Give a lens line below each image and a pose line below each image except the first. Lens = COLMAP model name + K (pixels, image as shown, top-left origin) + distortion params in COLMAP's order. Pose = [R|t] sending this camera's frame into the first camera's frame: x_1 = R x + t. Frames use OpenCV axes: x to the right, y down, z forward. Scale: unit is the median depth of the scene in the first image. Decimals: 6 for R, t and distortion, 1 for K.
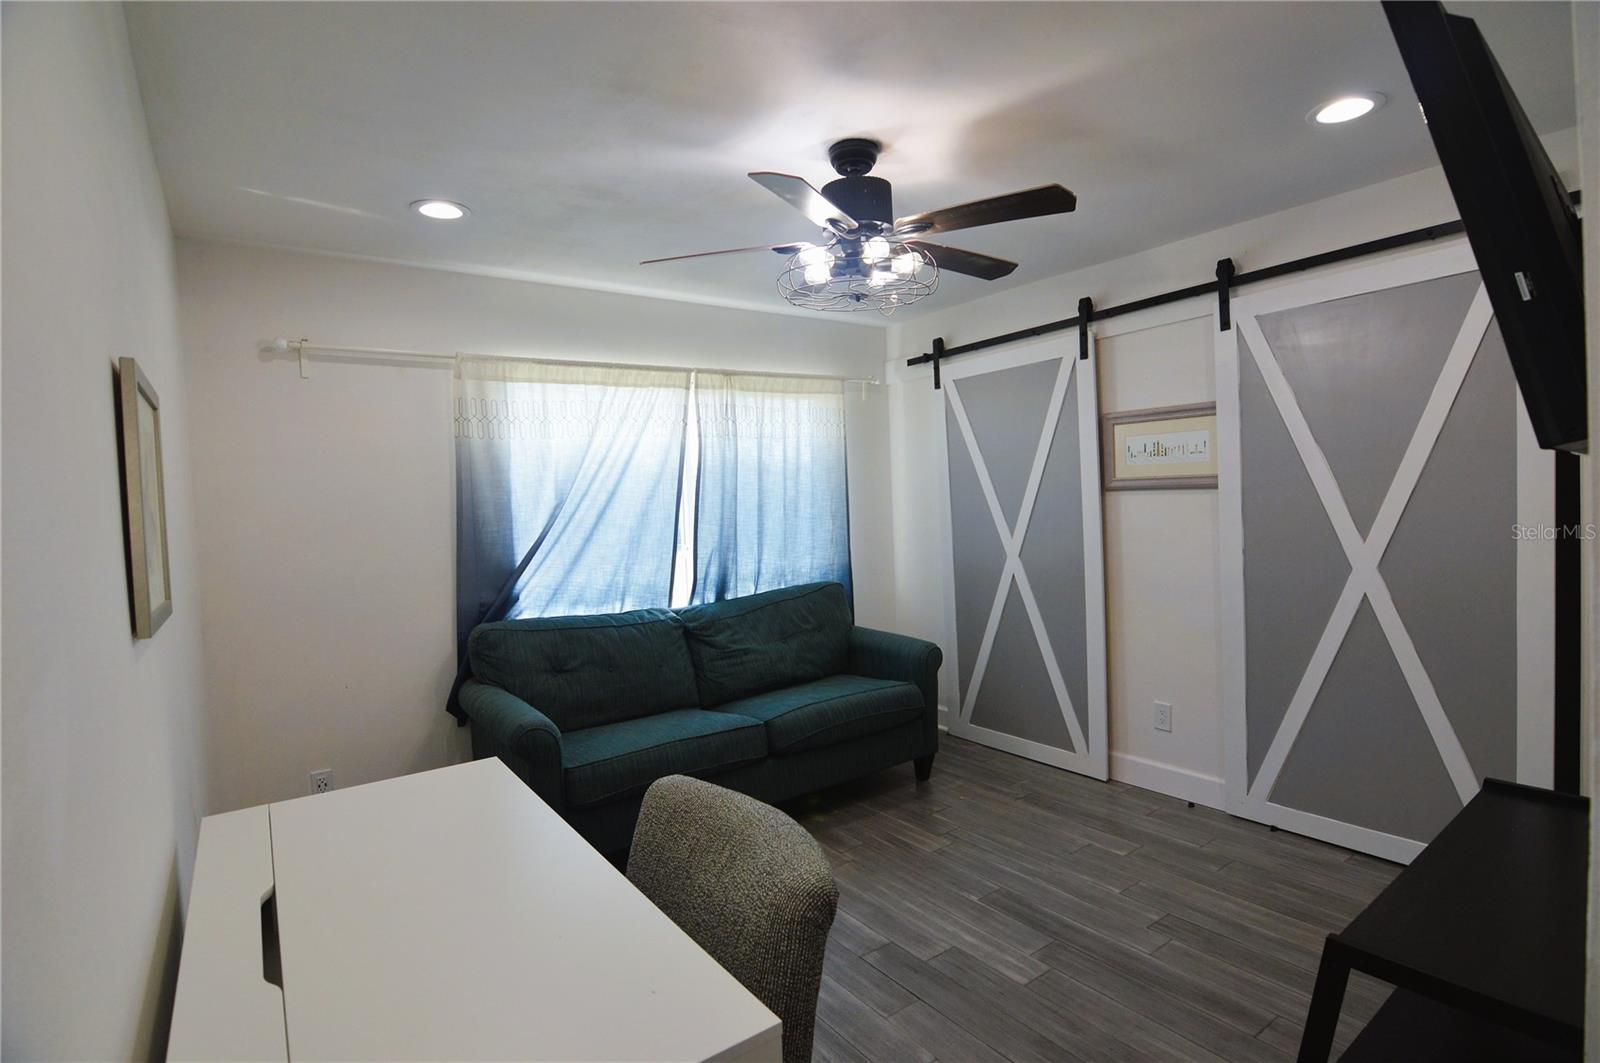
lens RADIAL K [[769.9, 0, 820.2], [0, 769.9, 531.6], [0, 0, 1]] dist [-0.002175, -0.014865]
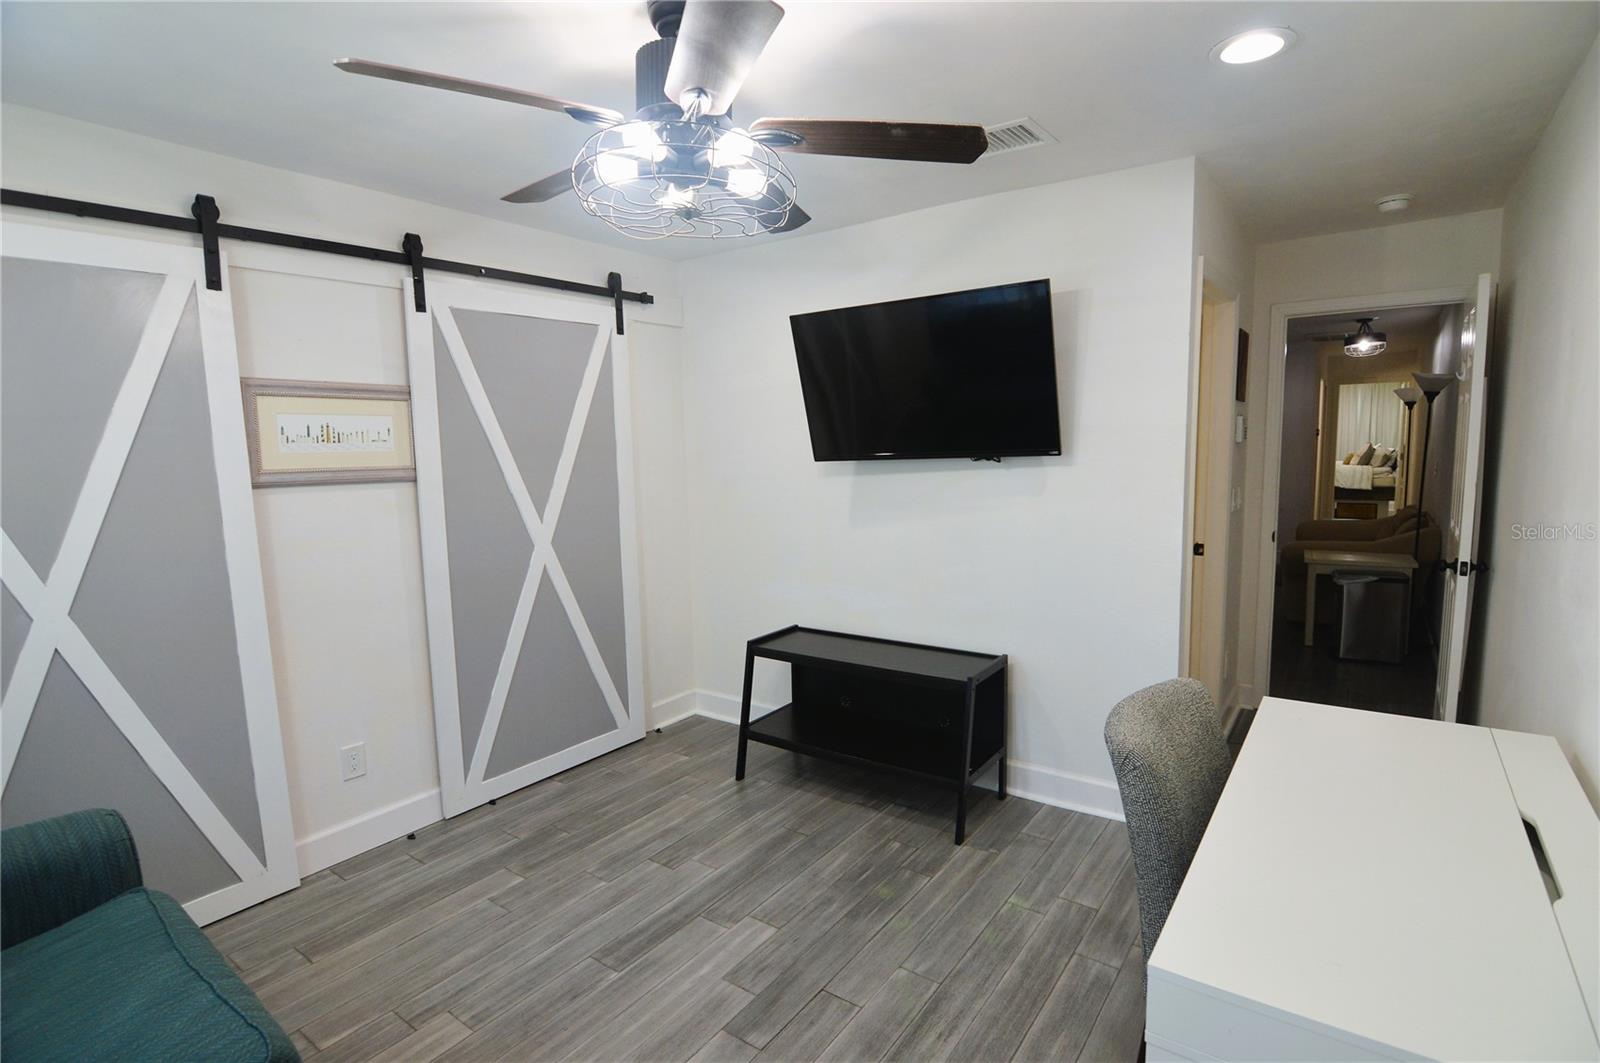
lens RADIAL K [[769.9, 0, 820.2], [0, 769.9, 531.6], [0, 0, 1]] dist [-0.002175, -0.014865]
pose [[-0.294279, -0.066377, 0.953412, -0.528846], [0.075499, 0.992853, 0.092427, -0.046557], [-0.952733, 0.099181, -0.287165, 0.840414]]
